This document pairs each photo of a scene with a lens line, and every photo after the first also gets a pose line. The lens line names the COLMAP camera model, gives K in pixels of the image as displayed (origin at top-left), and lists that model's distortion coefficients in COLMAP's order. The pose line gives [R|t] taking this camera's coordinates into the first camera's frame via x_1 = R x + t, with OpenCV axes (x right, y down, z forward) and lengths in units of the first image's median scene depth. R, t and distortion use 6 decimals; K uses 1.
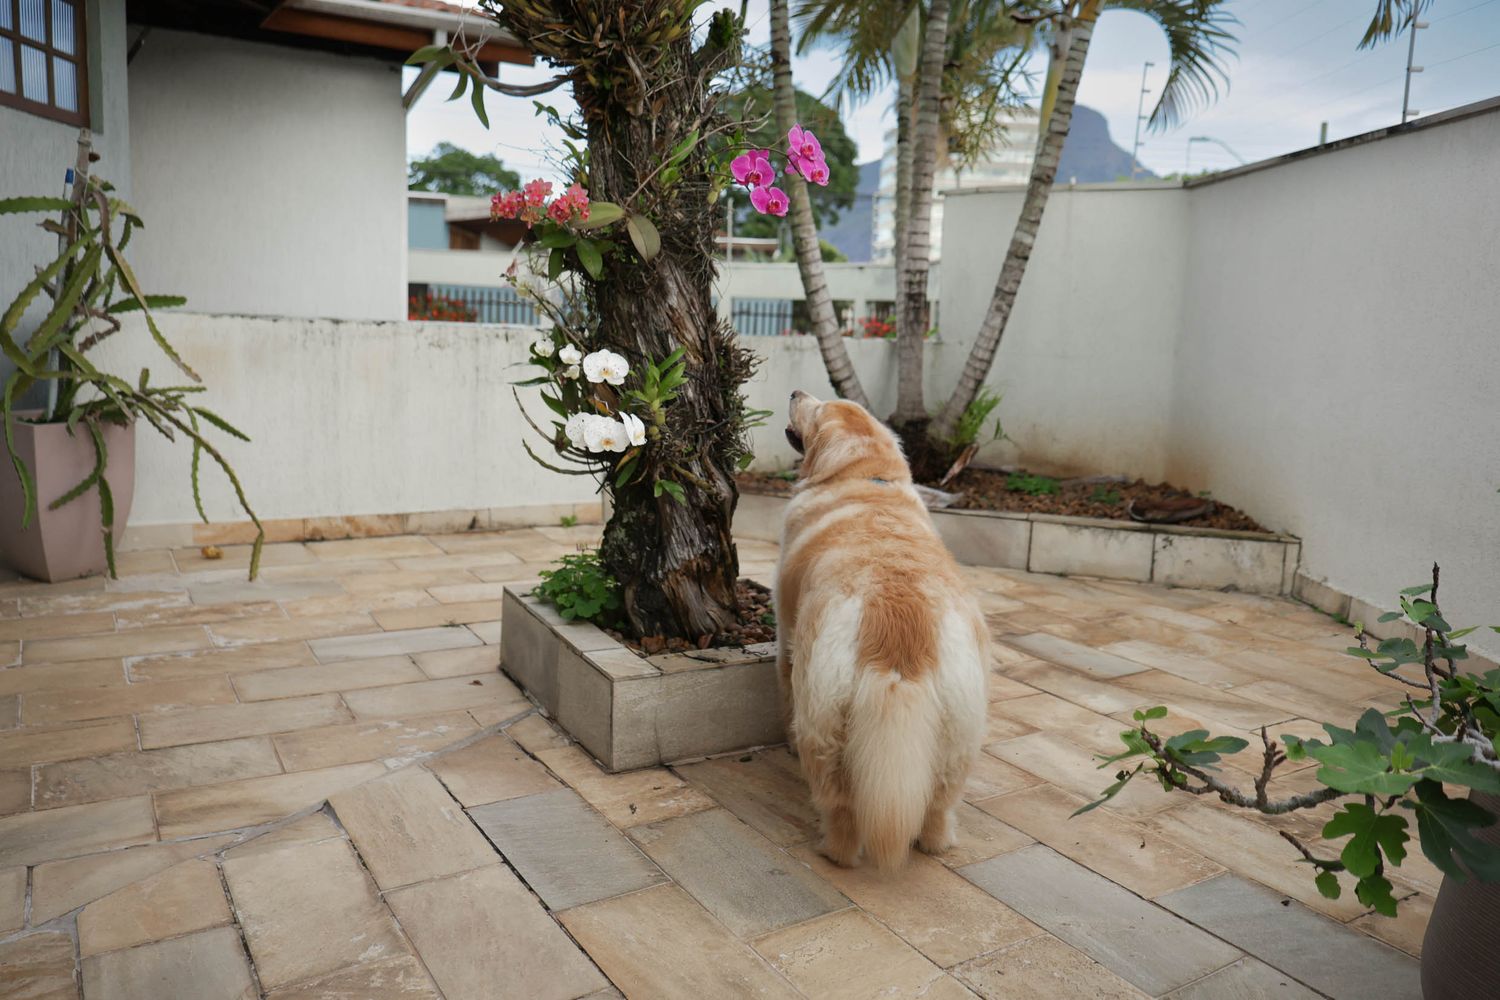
lens RADIAL K [[1199.0, 0, 744.0], [0, 1199.0, 529.7], [0, 0, 1]] dist [-0.000478, -0.002985]
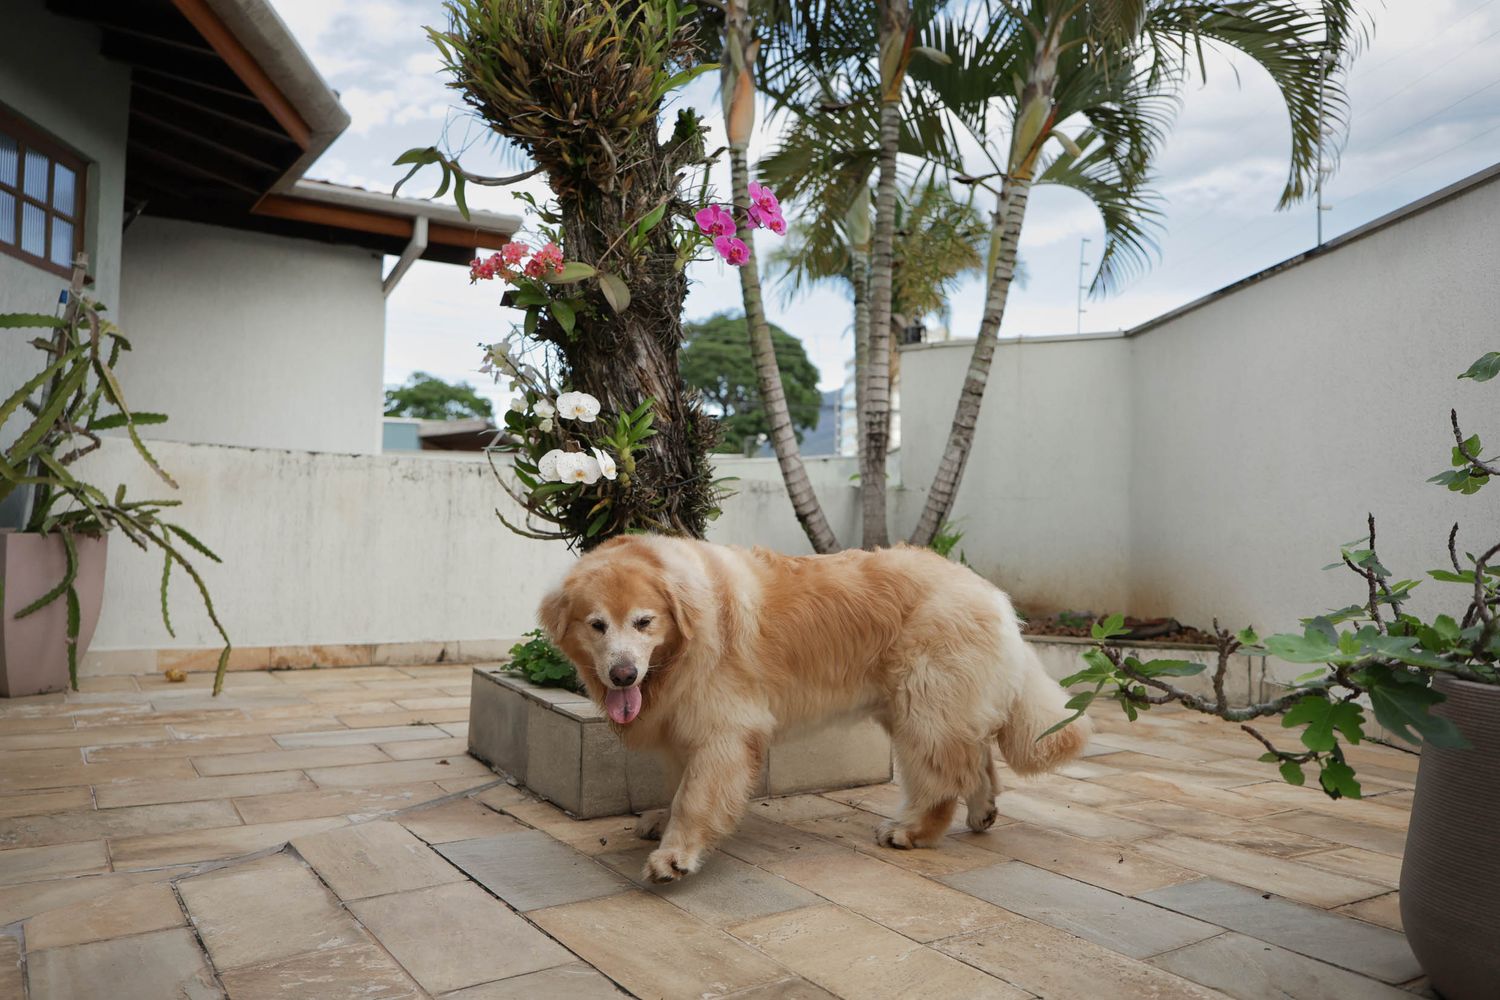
lens RADIAL K [[1199.0, 0, 744.1], [0, 1199.0, 511.3], [0, 0, 1]] dist [-0.000478, -0.002985]
pose [[0.999544, -0.014250, 0.026625, 0.000188], [0.018792, 0.983672, -0.178987, 0.087019], [-0.023639, 0.179406, 0.983491, -0.008845]]
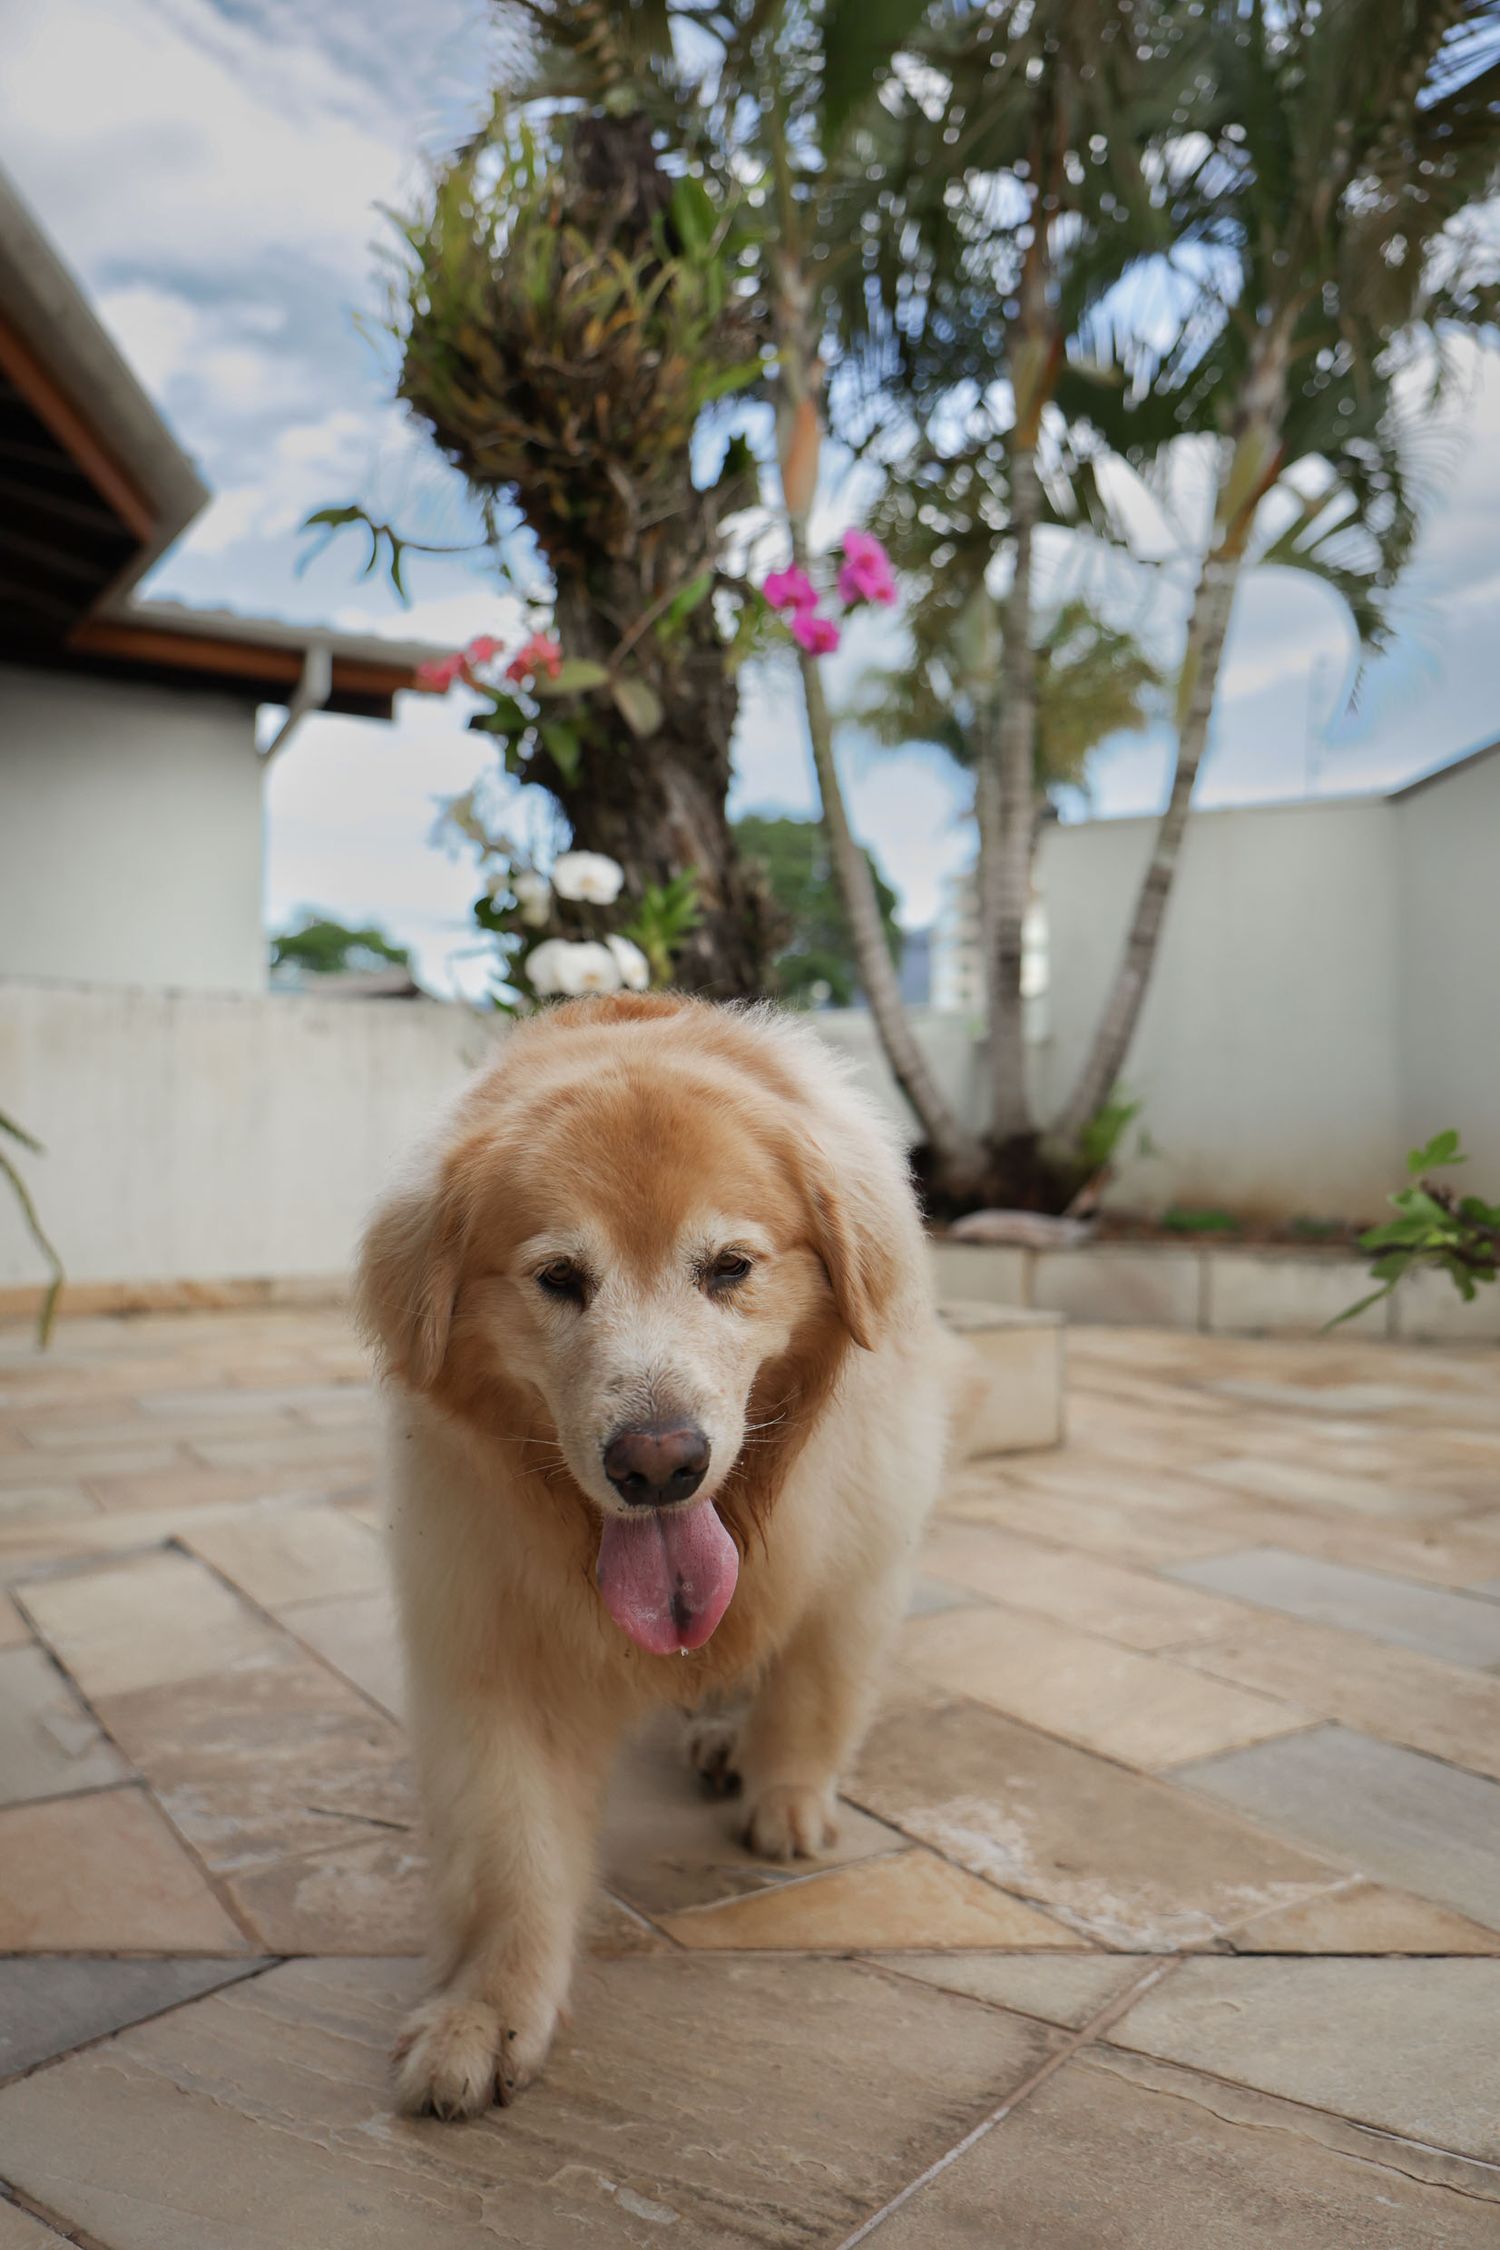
lens RADIAL K [[1798.5, 0, 746.7], [0, 1798.5, 1135.1], [0, 0, 1]] dist [-0.000478, -0.002985]
pose [[0.999512, -0.031135, -0.002573, -0.015446], [0.030321, 0.986617, -0.160214, 0.108390], [0.007527, 0.160057, 0.987079, 0.000982]]
